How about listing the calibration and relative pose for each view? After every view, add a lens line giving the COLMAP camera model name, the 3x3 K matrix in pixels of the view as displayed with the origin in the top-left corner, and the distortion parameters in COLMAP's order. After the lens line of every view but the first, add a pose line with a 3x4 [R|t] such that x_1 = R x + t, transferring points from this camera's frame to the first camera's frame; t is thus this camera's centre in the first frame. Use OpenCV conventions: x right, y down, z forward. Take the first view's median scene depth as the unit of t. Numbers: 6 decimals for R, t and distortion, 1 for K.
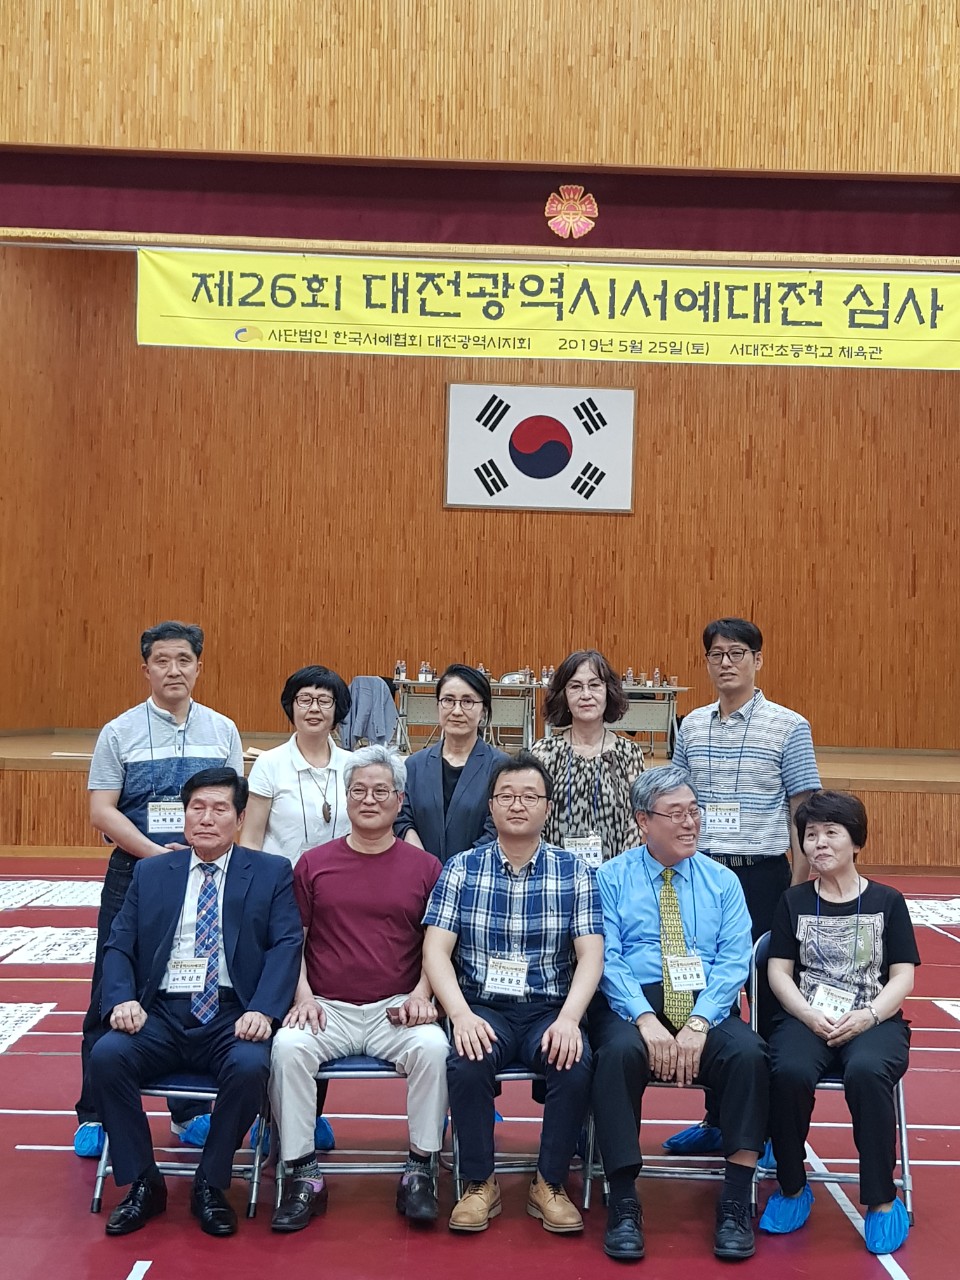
lens RADIAL K [[1733.8, 0, 480.0], [0, 1733.8, 640.0], [0, 0, 1]] dist [0.129448, -0.038889]
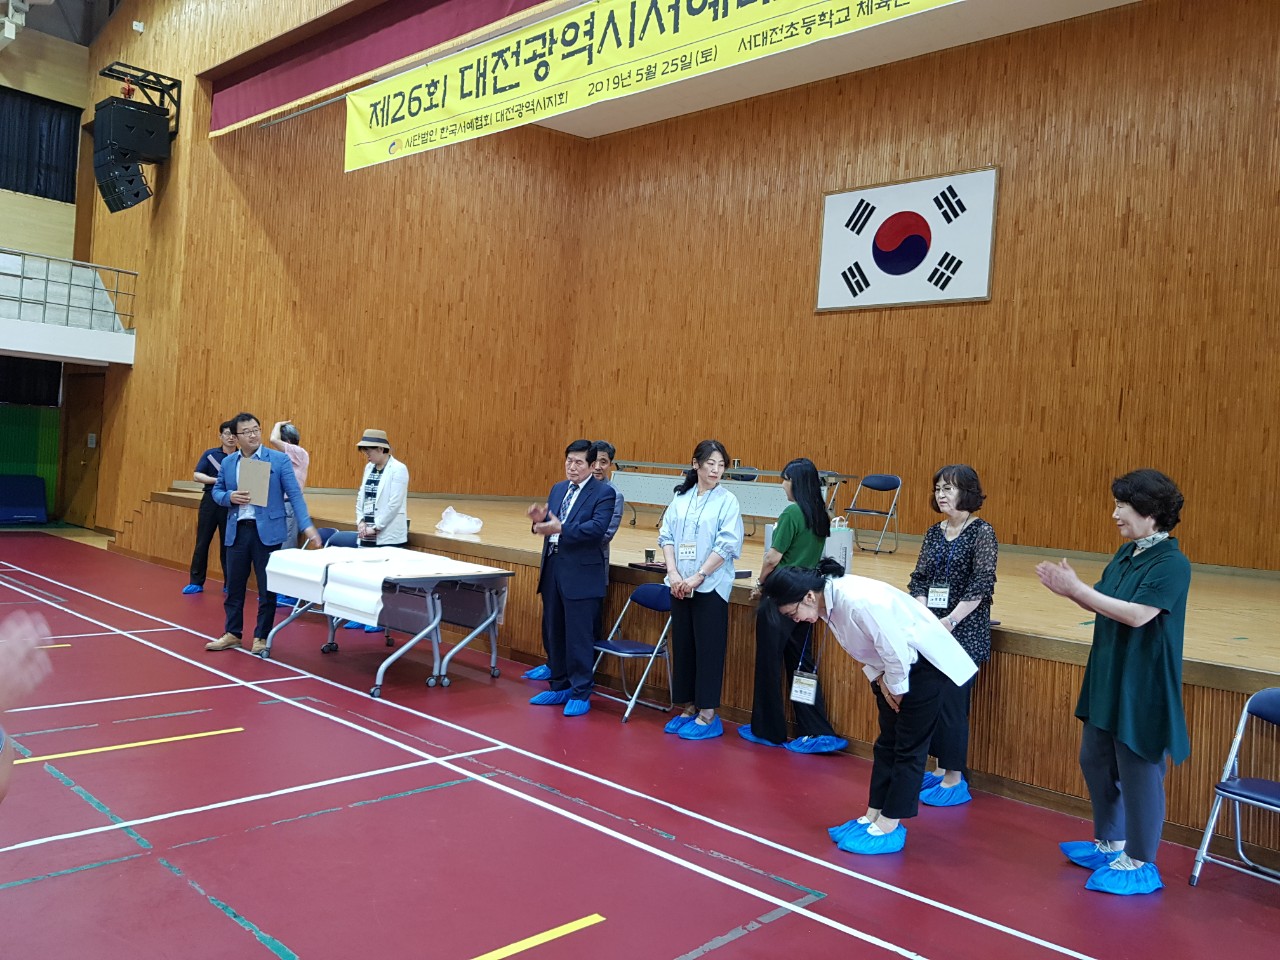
lens RADIAL K [[982.2, 0, 640.0], [0, 982.2, 480.0], [0, 0, 1]] dist [0.091793, -0.154506]
pose [[0.717548, 0.030103, -0.695859, 0.332245], [-0.027780, 0.999508, 0.014592, 0.022237], [0.695955, 0.008861, 0.718031, 0.484035]]
